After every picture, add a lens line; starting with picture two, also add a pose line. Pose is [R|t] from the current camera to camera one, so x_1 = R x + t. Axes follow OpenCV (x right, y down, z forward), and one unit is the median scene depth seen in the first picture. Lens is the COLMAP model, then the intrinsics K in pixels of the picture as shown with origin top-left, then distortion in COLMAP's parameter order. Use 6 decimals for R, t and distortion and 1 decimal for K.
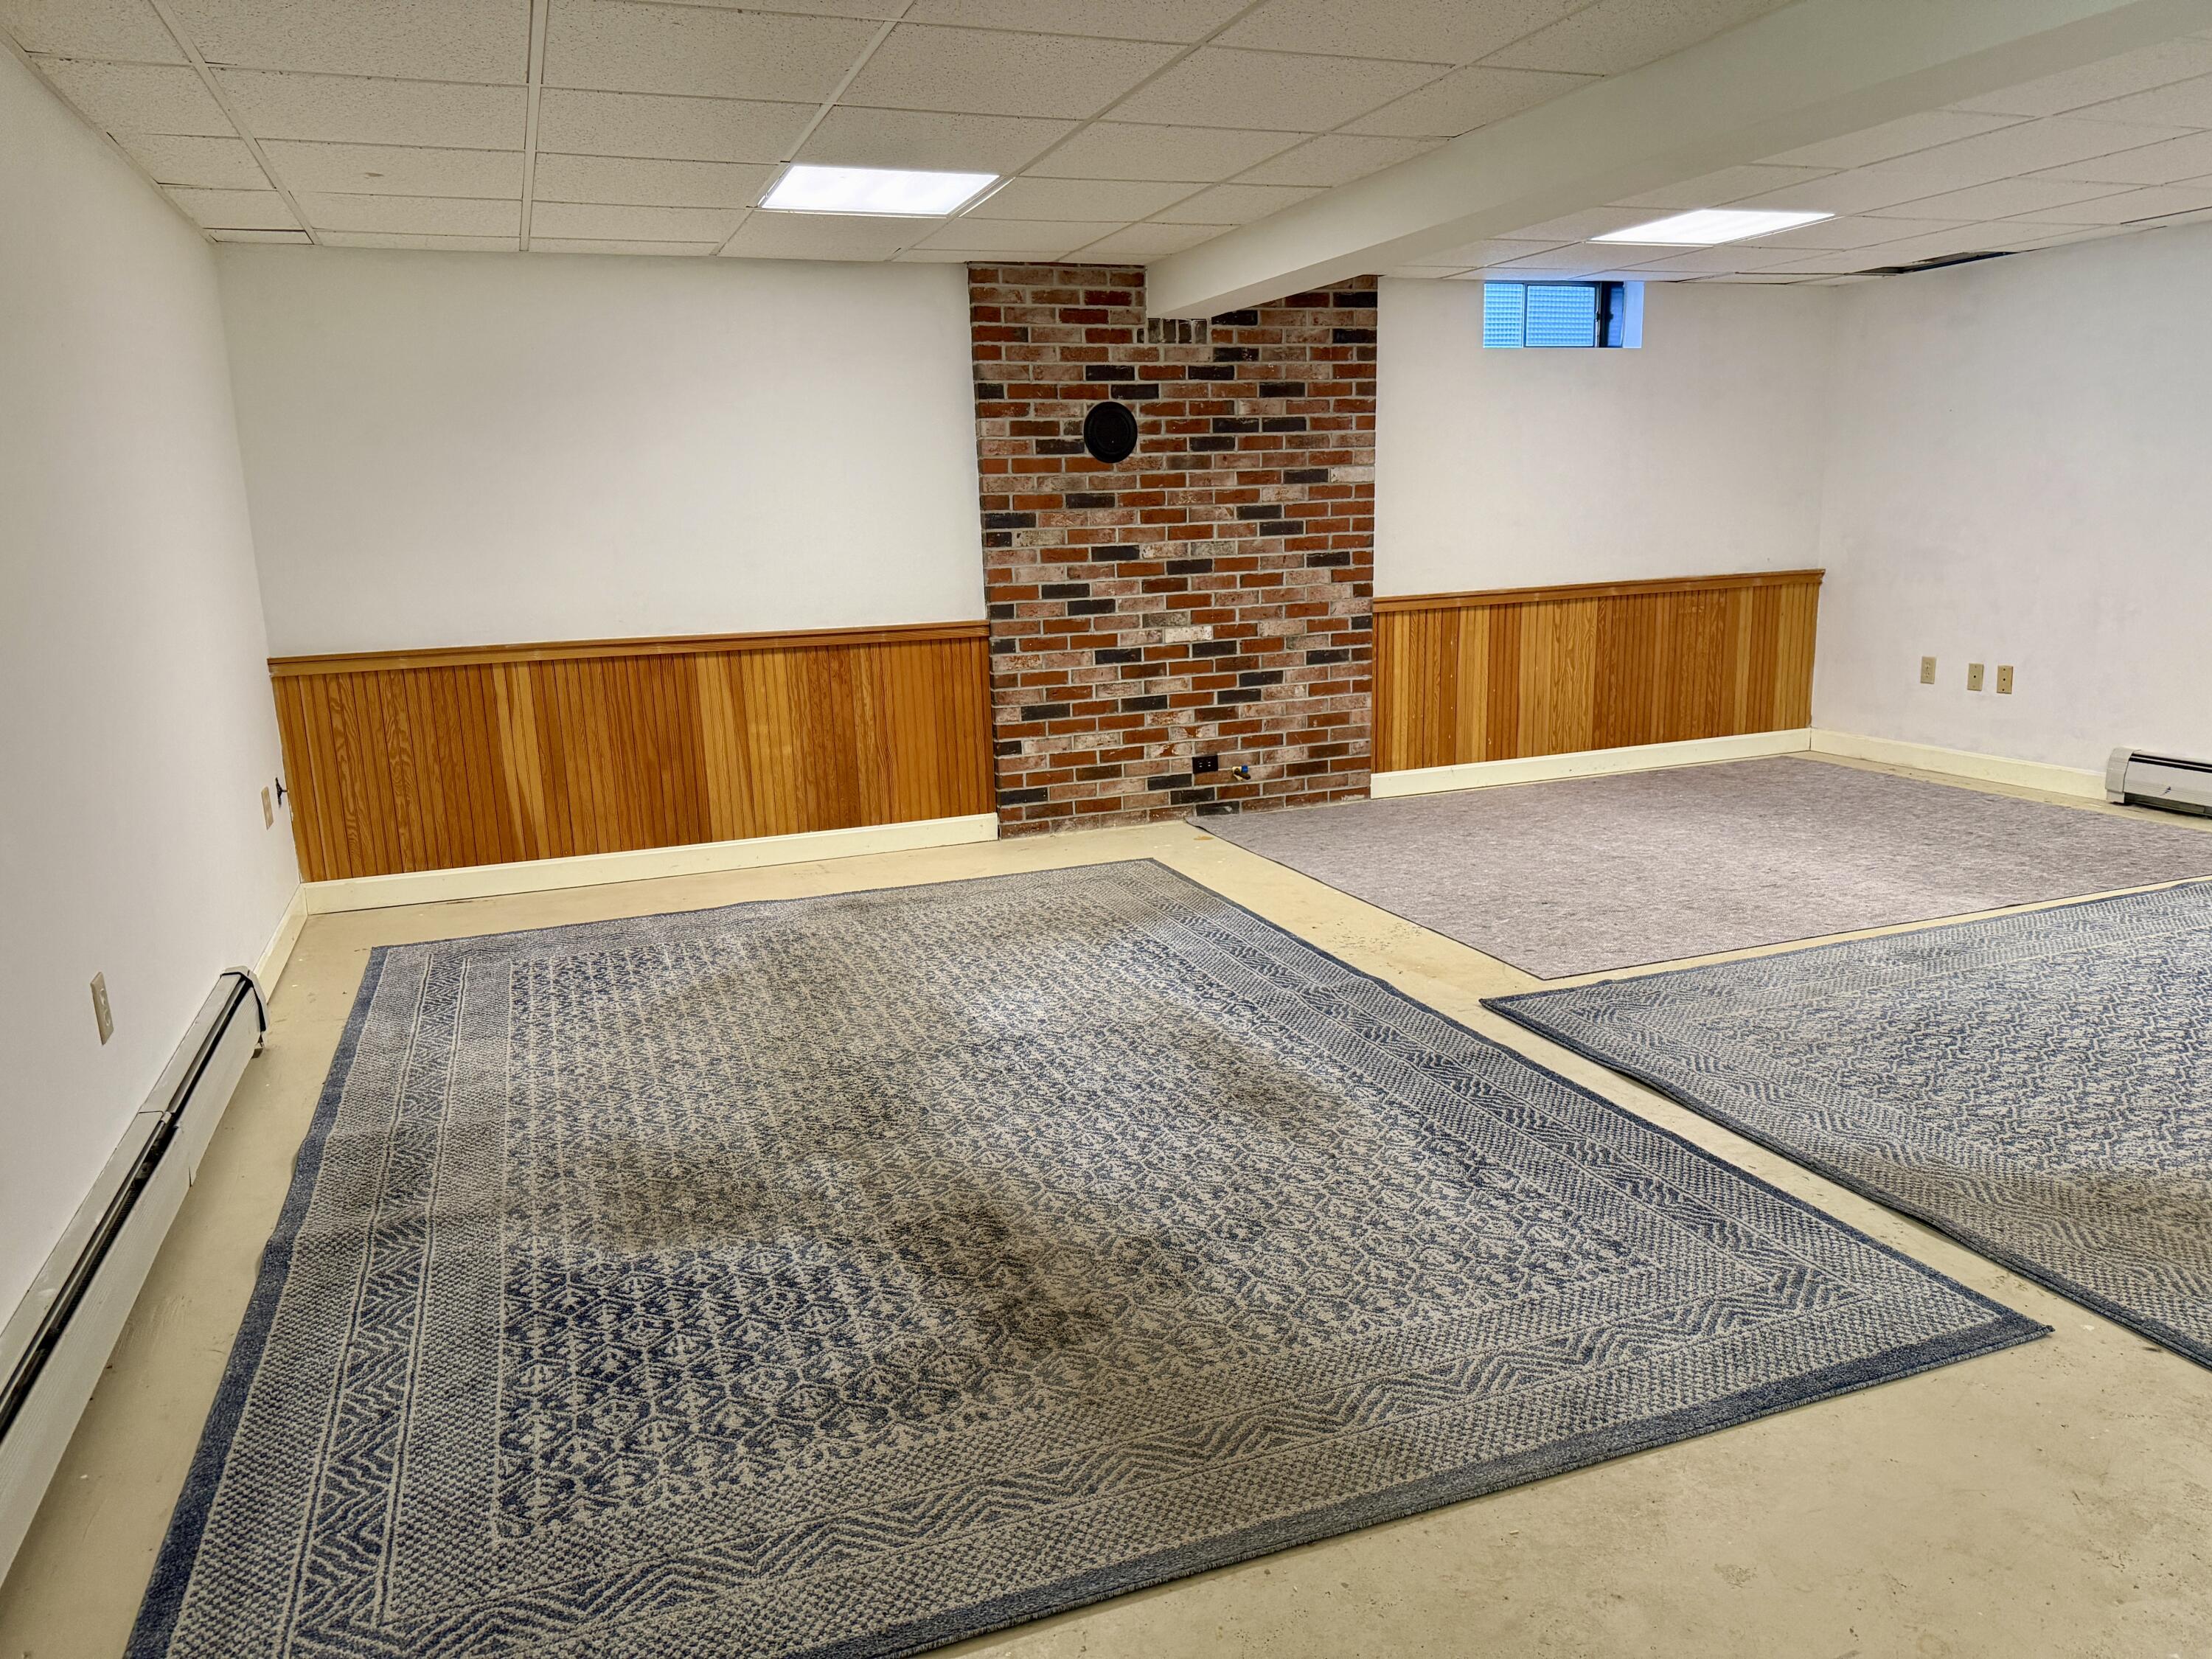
lens RADIAL K [[1519.4, 0, 1106.0], [0, 1519.4, 829.5], [0, 0, 1]] dist [0.095049, -0.122123]
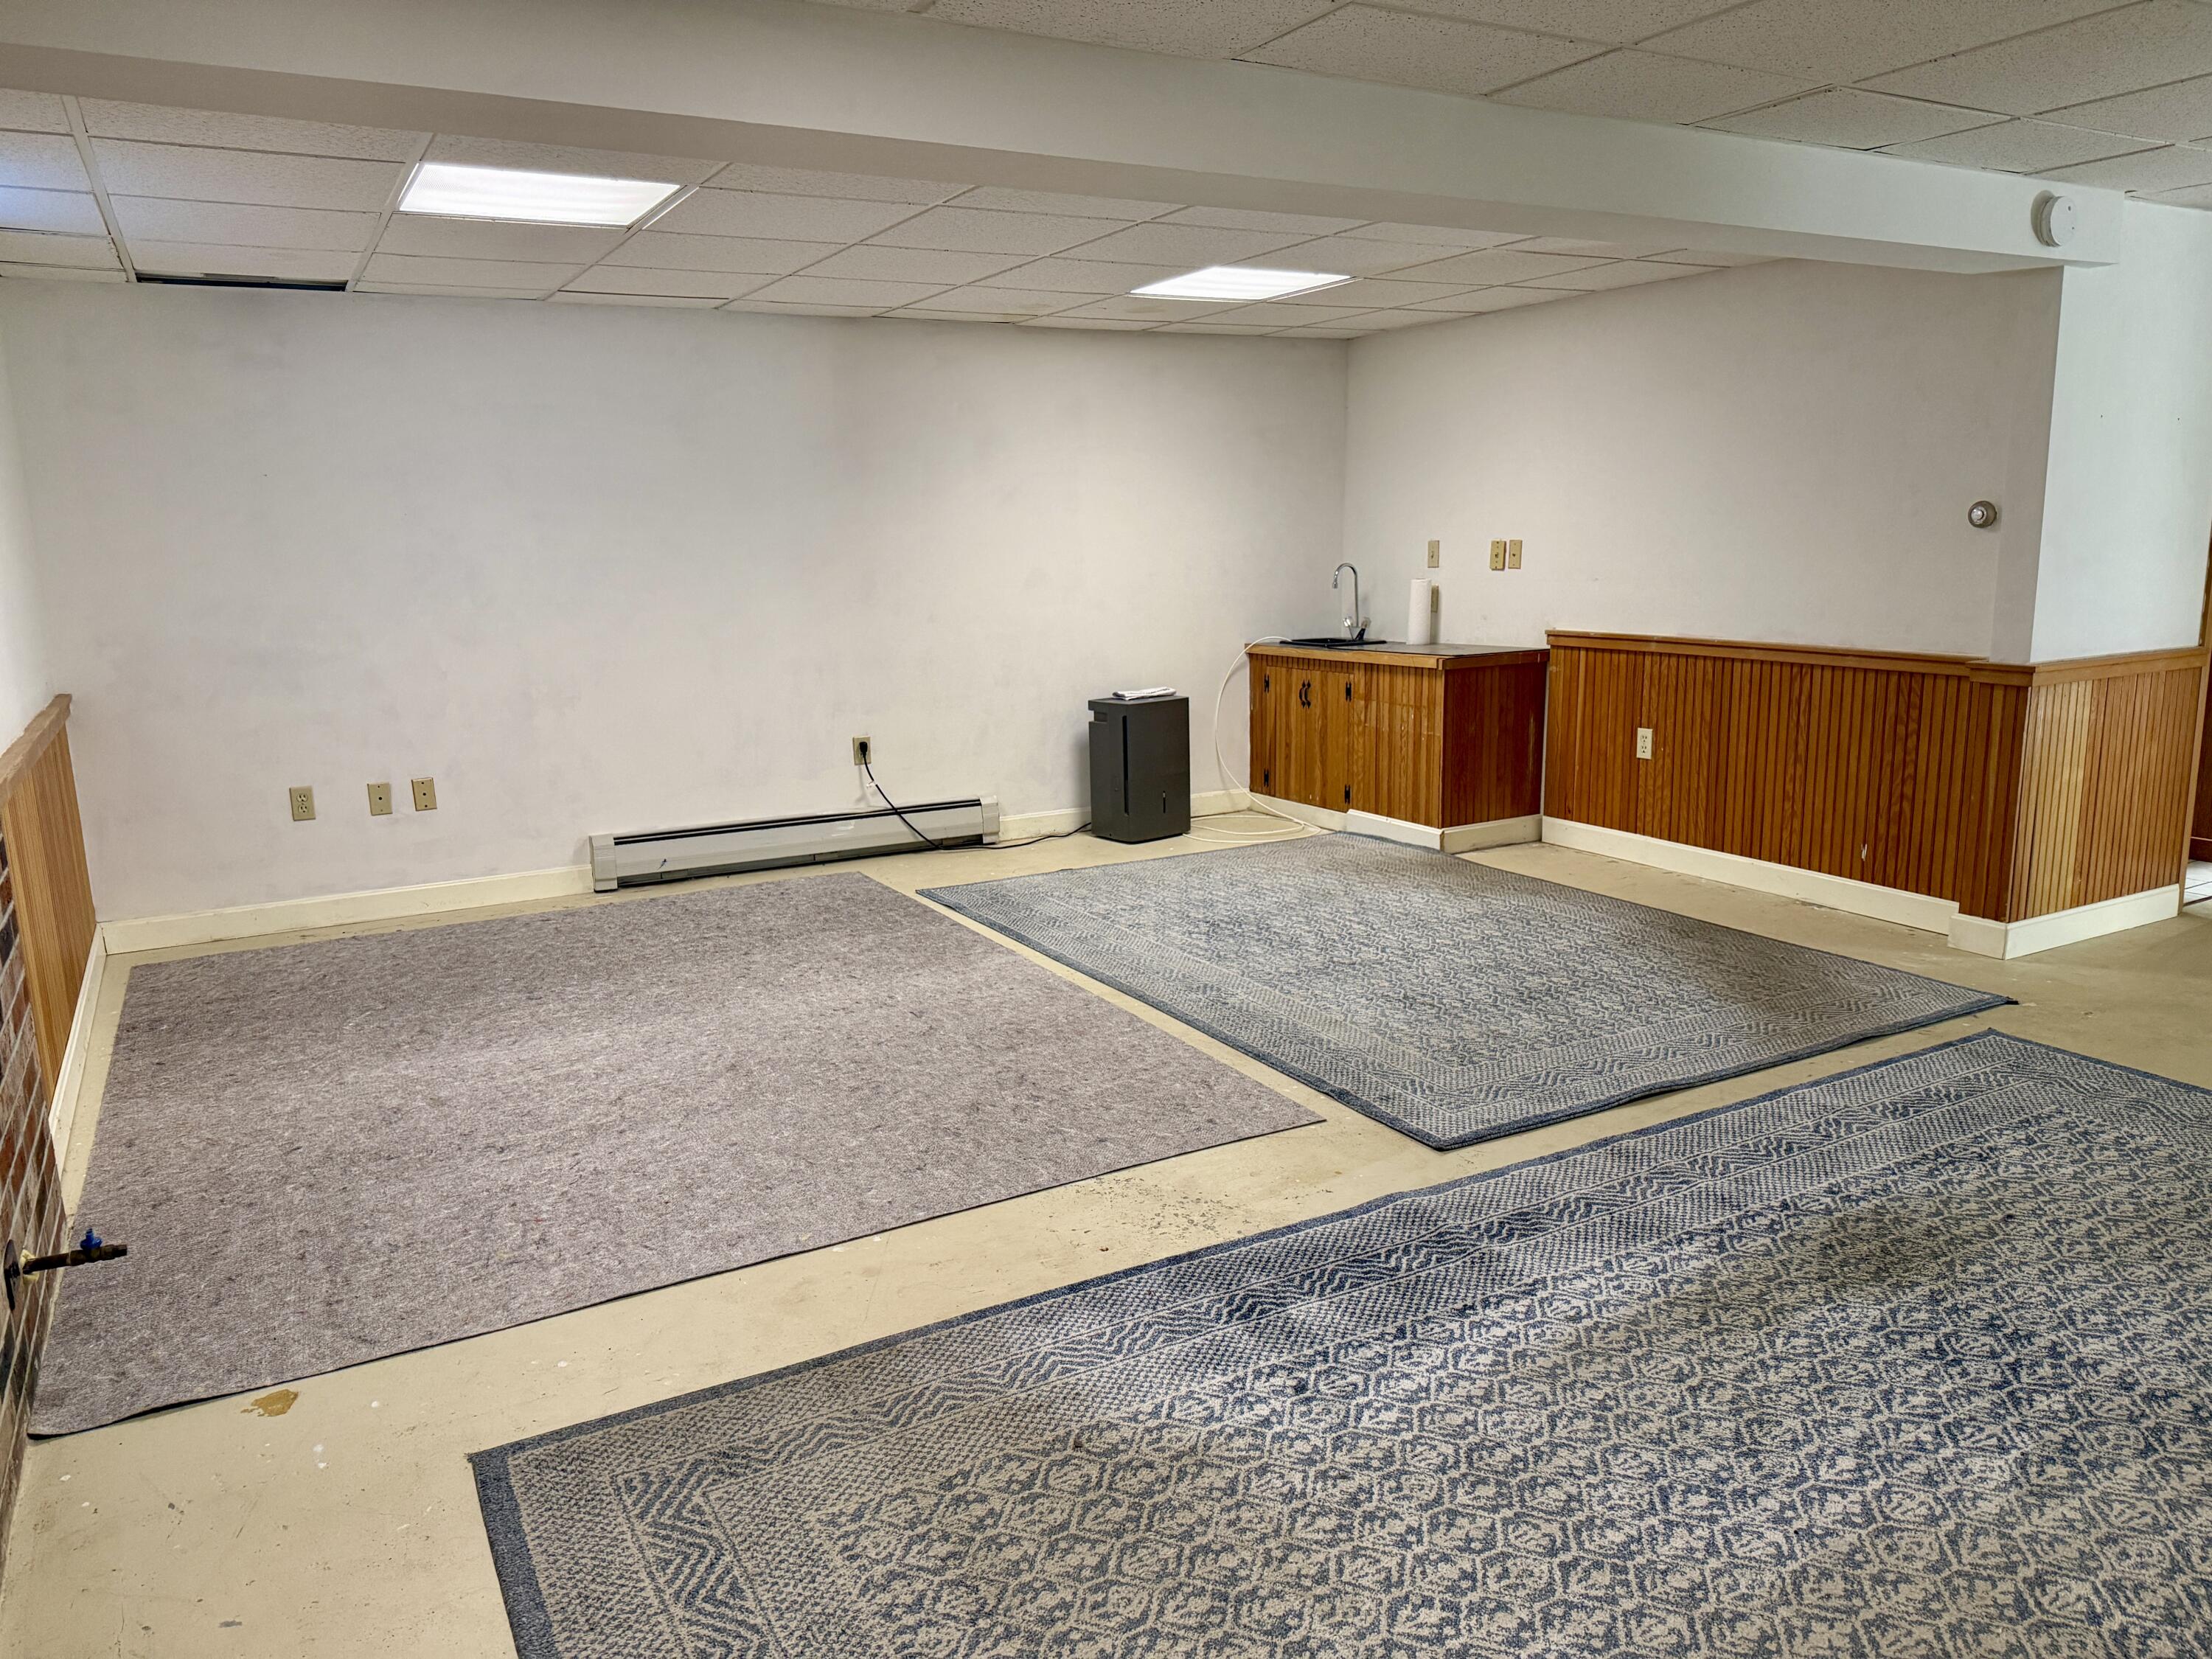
lens RADIAL K [[1519.4, 0, 1106.0], [0, 1519.4, 829.5], [0, 0, 1]] dist [0.095049, -0.122123]
pose [[-0.142781, -0.156807, 0.977254, -0.466976], [0.226413, 0.956014, 0.186479, -0.225970], [-0.963510, 0.247888, -0.100997, 1.074944]]
